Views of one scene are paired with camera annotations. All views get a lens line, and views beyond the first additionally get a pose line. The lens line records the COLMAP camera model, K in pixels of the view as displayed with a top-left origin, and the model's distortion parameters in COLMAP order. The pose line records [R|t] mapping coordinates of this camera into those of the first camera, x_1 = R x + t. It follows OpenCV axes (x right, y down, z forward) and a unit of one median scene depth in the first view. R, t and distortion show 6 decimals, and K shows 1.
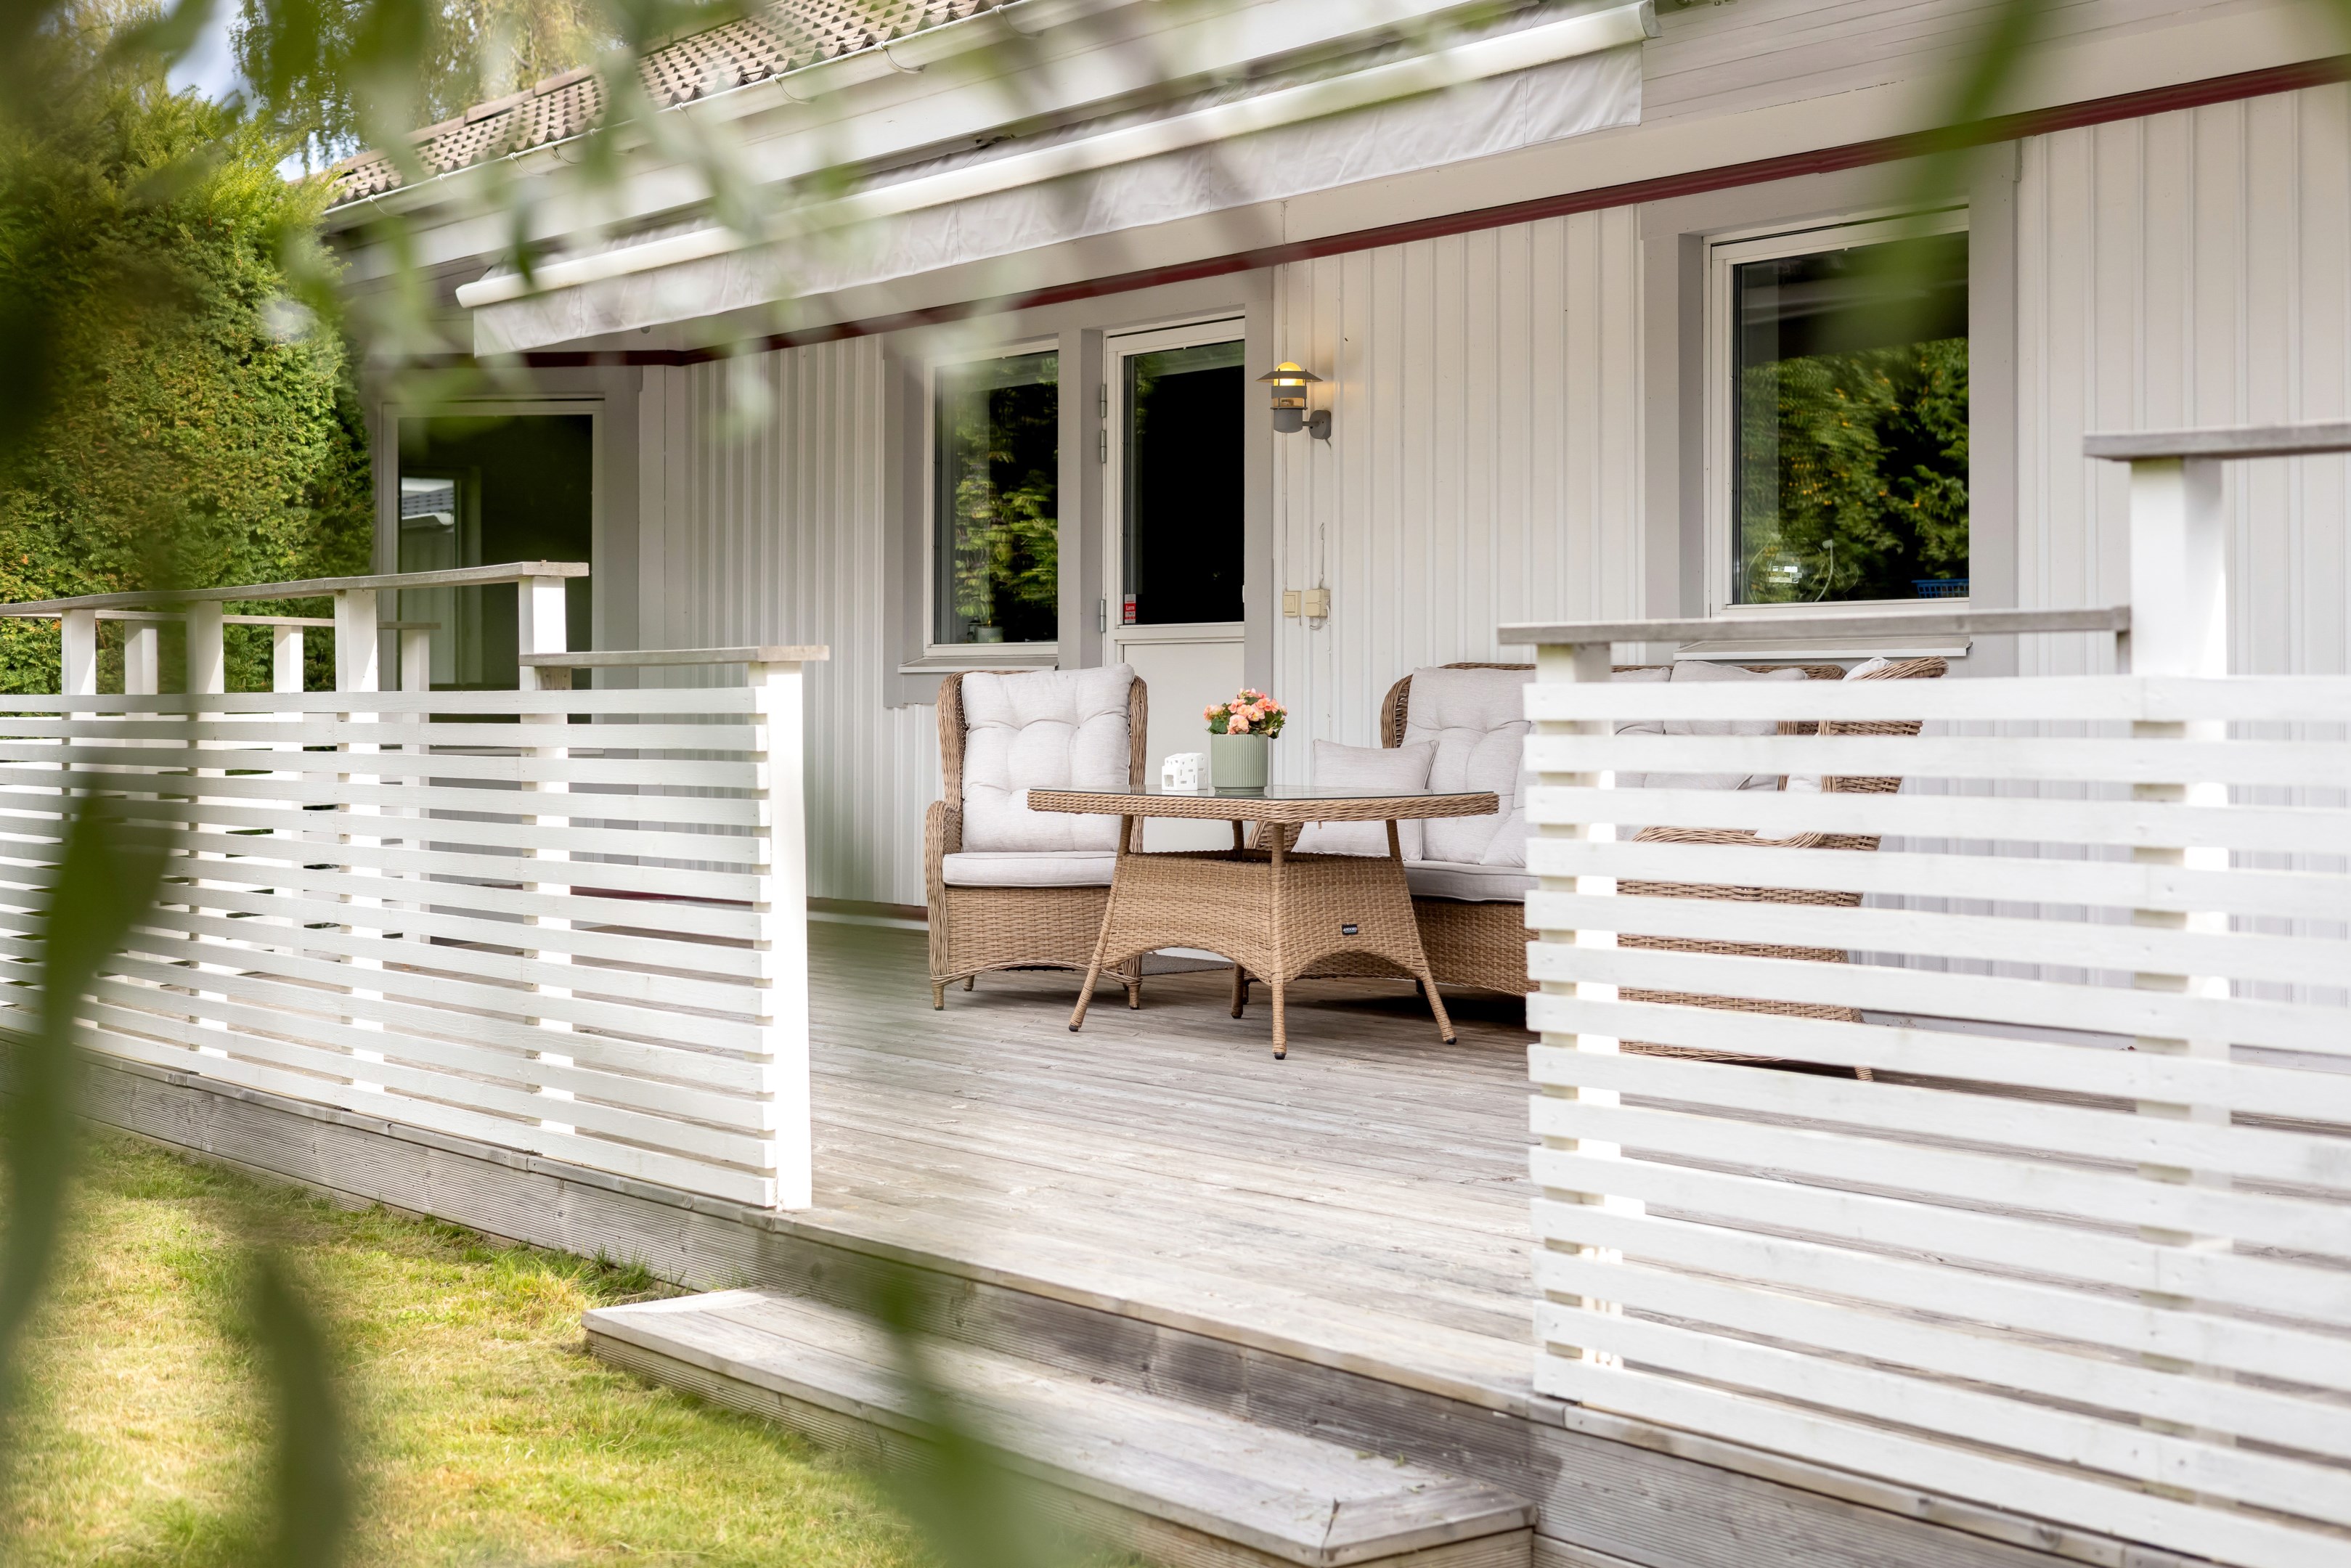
lens RADIAL K [[3327.2, 0, 1189.1], [0, 3327.2, 766.3], [0, 0, 1]] dist [-0.016728, 0.000000]
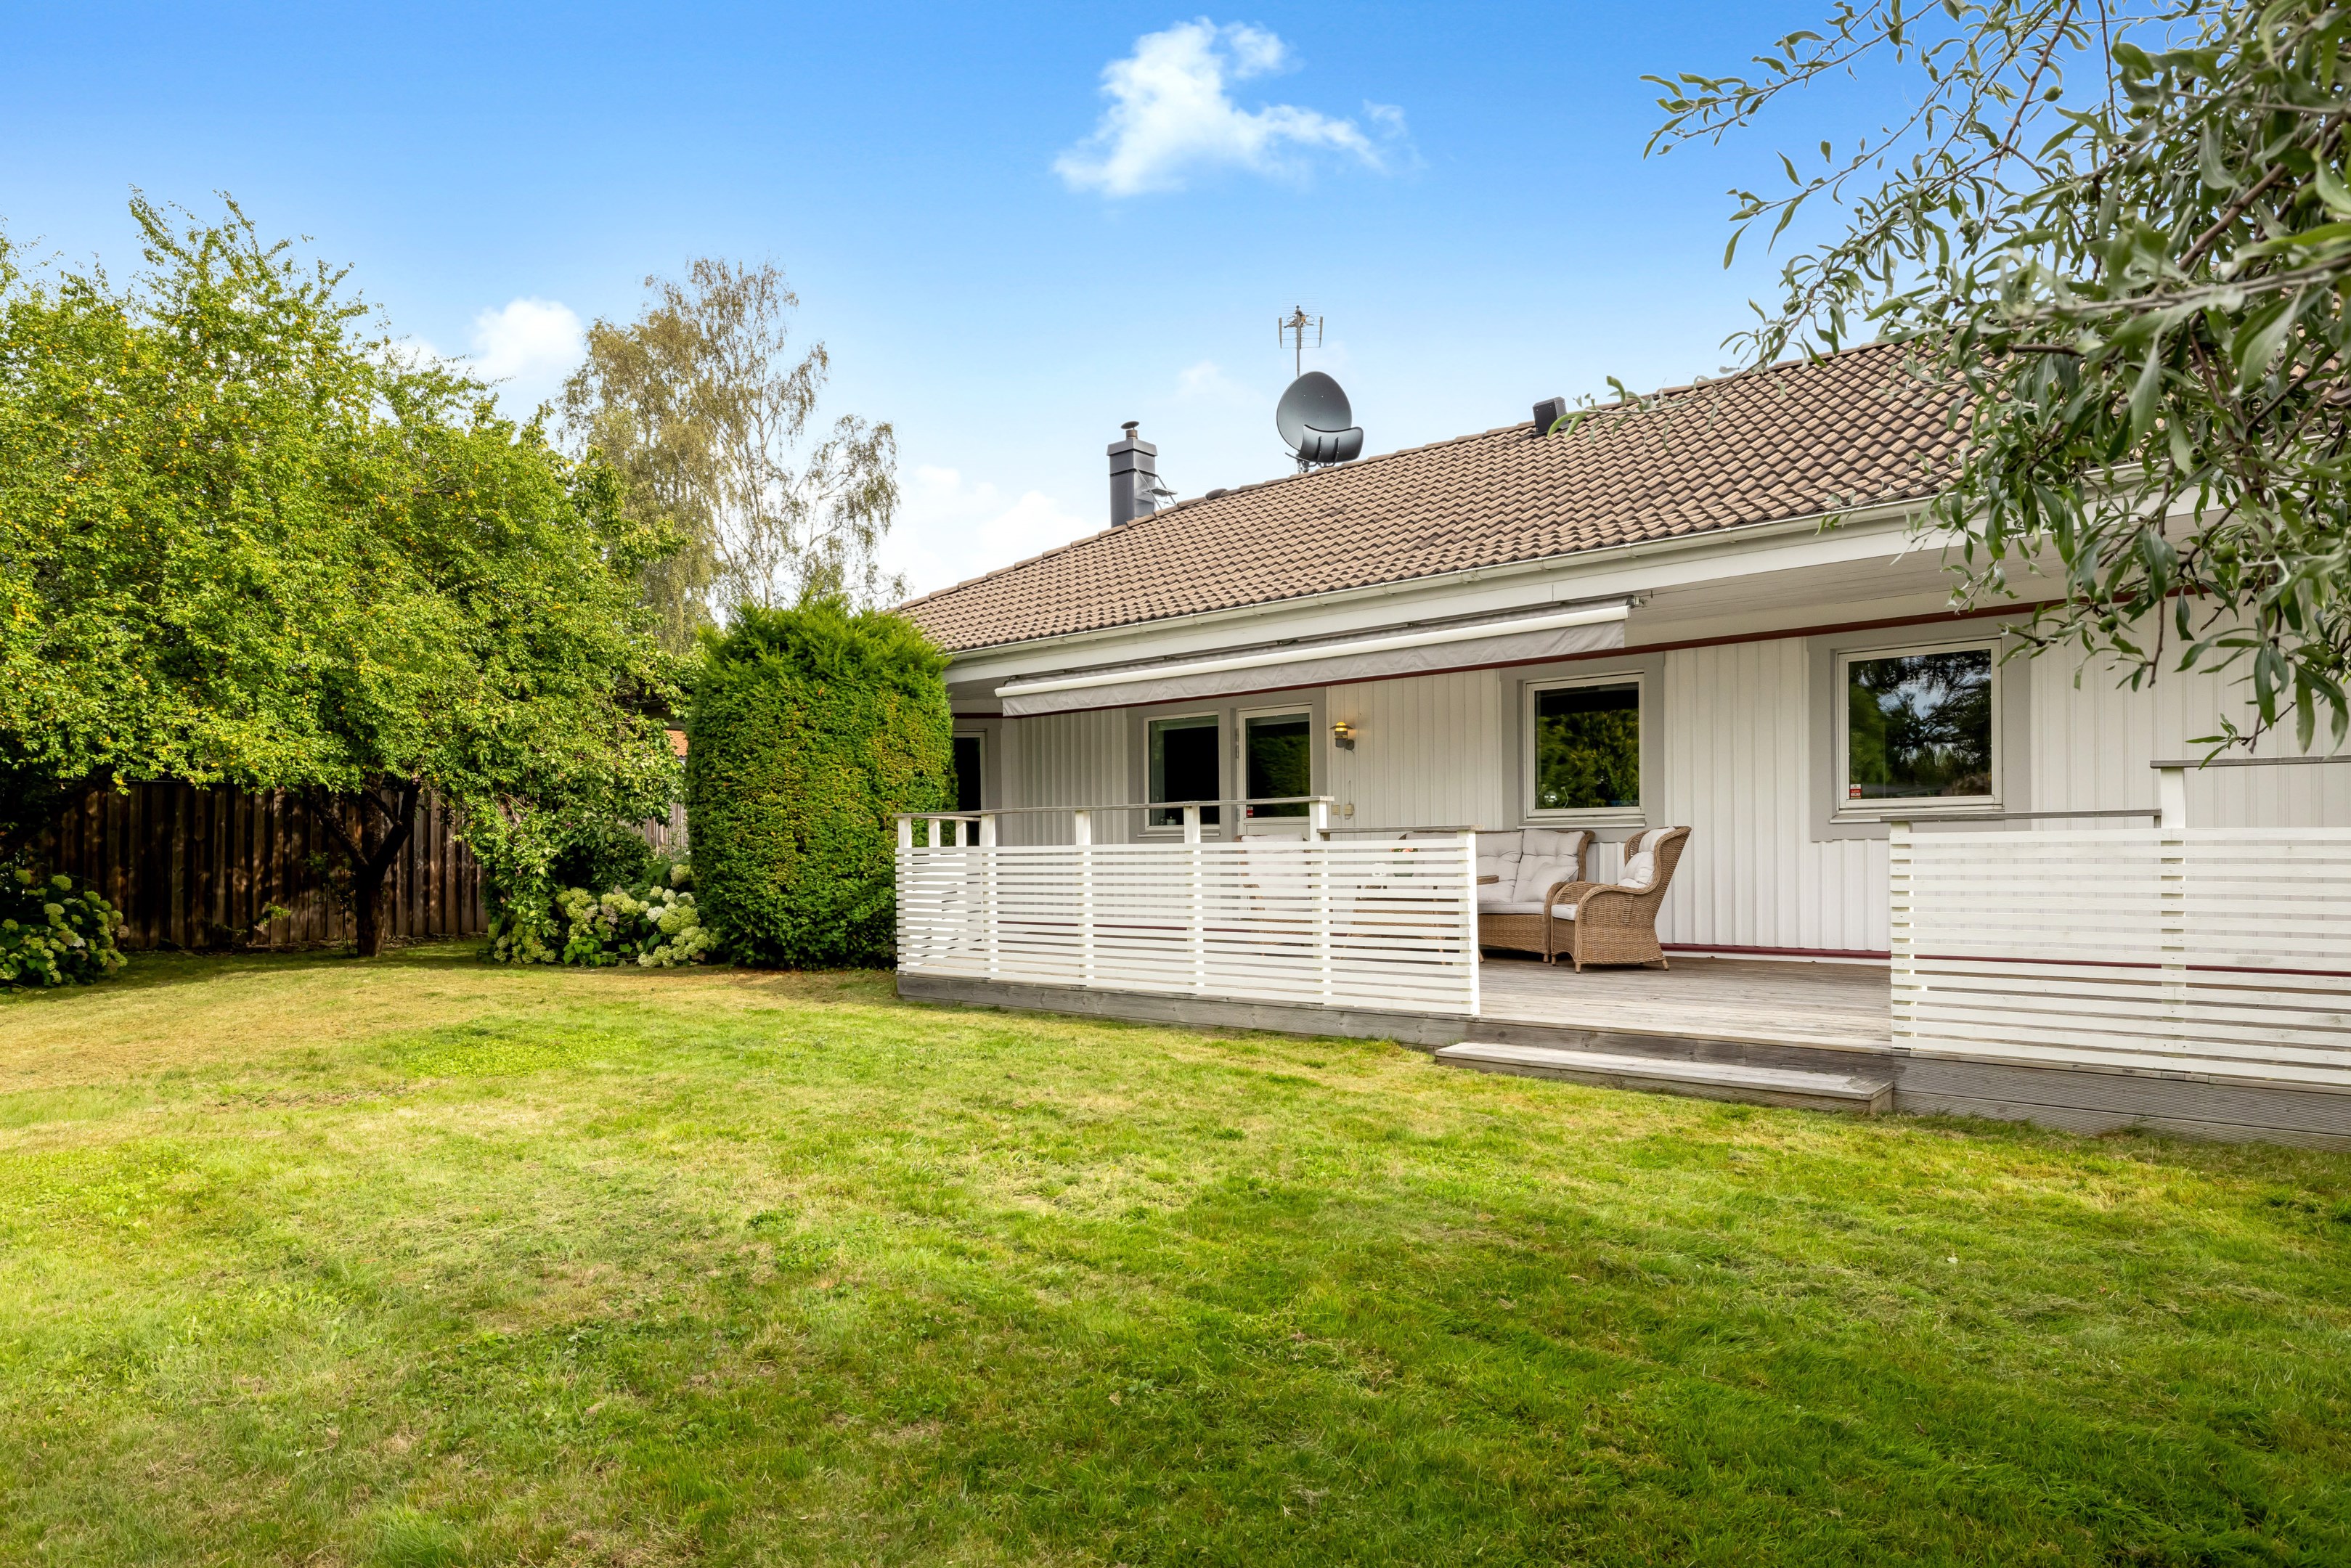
lens RADIAL K [[1347.2, 0, 1219.3], [0, 1347.2, 854.0], [0, 0, 1]] dist [0.000934, -0.003758]
pose [[0.979260, -0.011704, 0.202271, -0.359010], [0.014920, 0.999785, -0.014383, 0.002074], [-0.202059, 0.017103, 0.979224, -0.079517]]
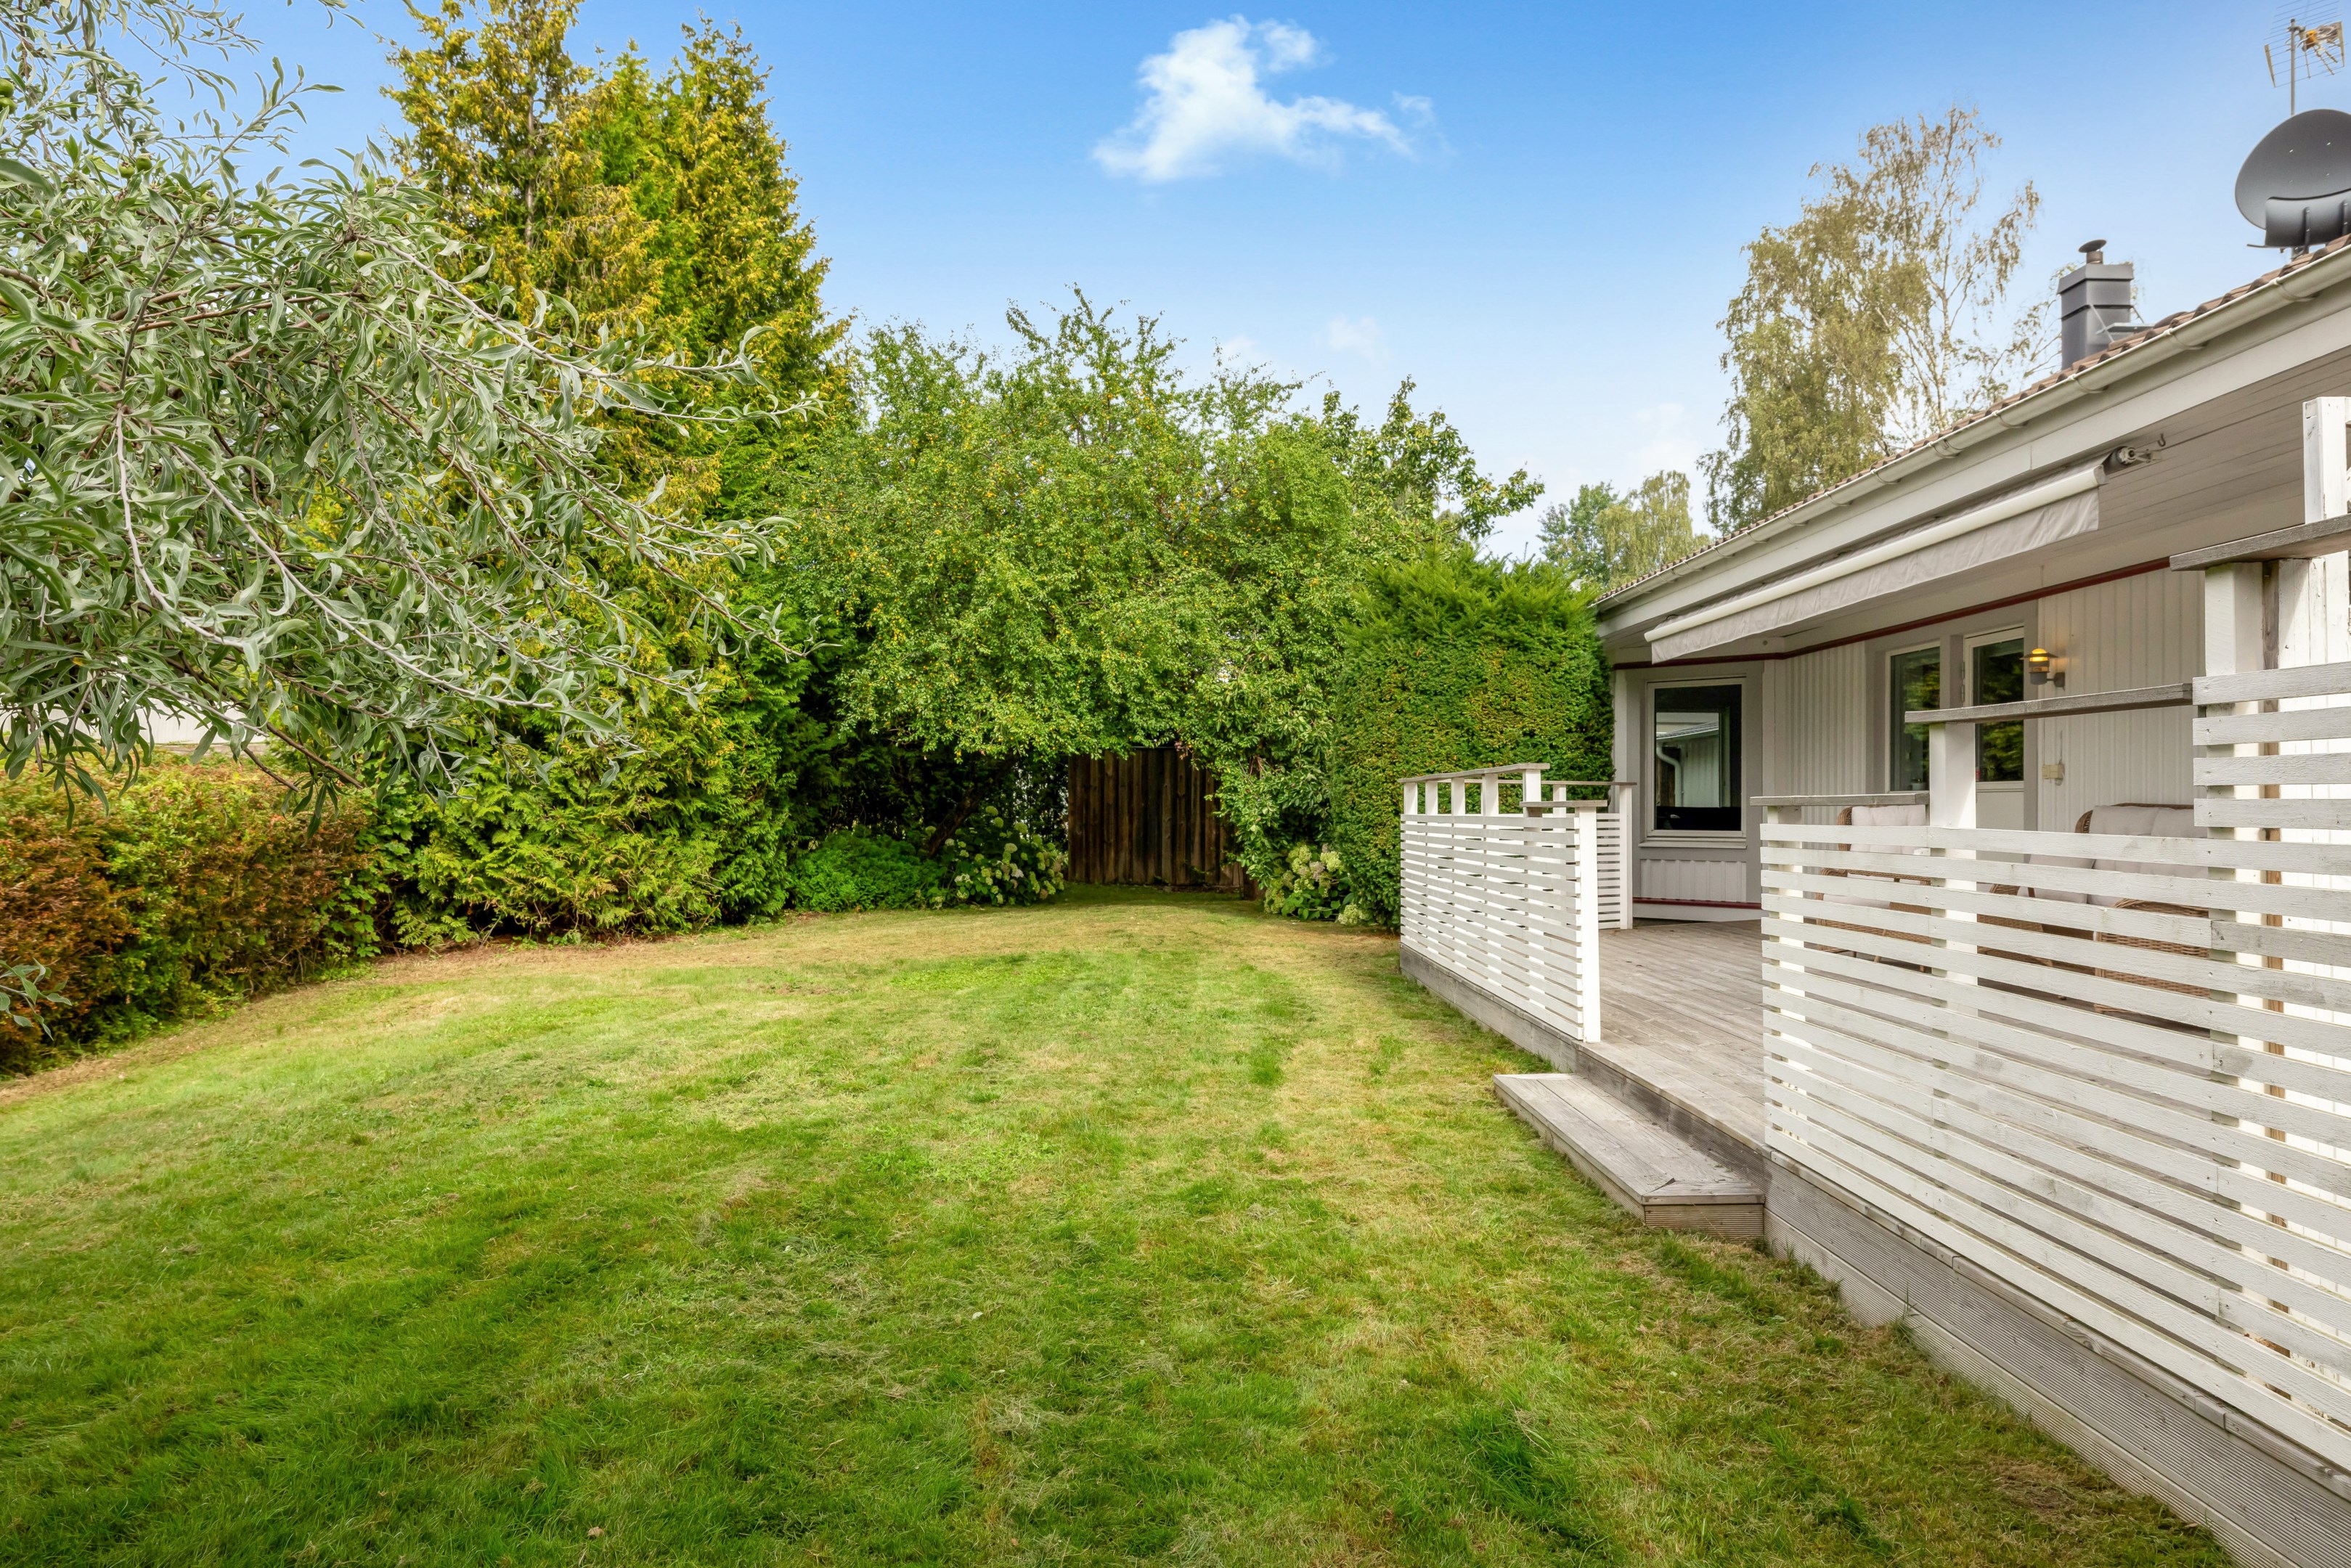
lens RADIAL K [[1533.6, 0, 1169.0], [0, 1533.6, 785.3], [0, 0, 1]] dist [-0.005953, 0.000980]
pose [[0.804220, -0.003148, -0.594324, 0.184026], [-0.018401, 0.999375, -0.030194, -0.005501], [0.594047, 0.035219, 0.803659, -0.029407]]
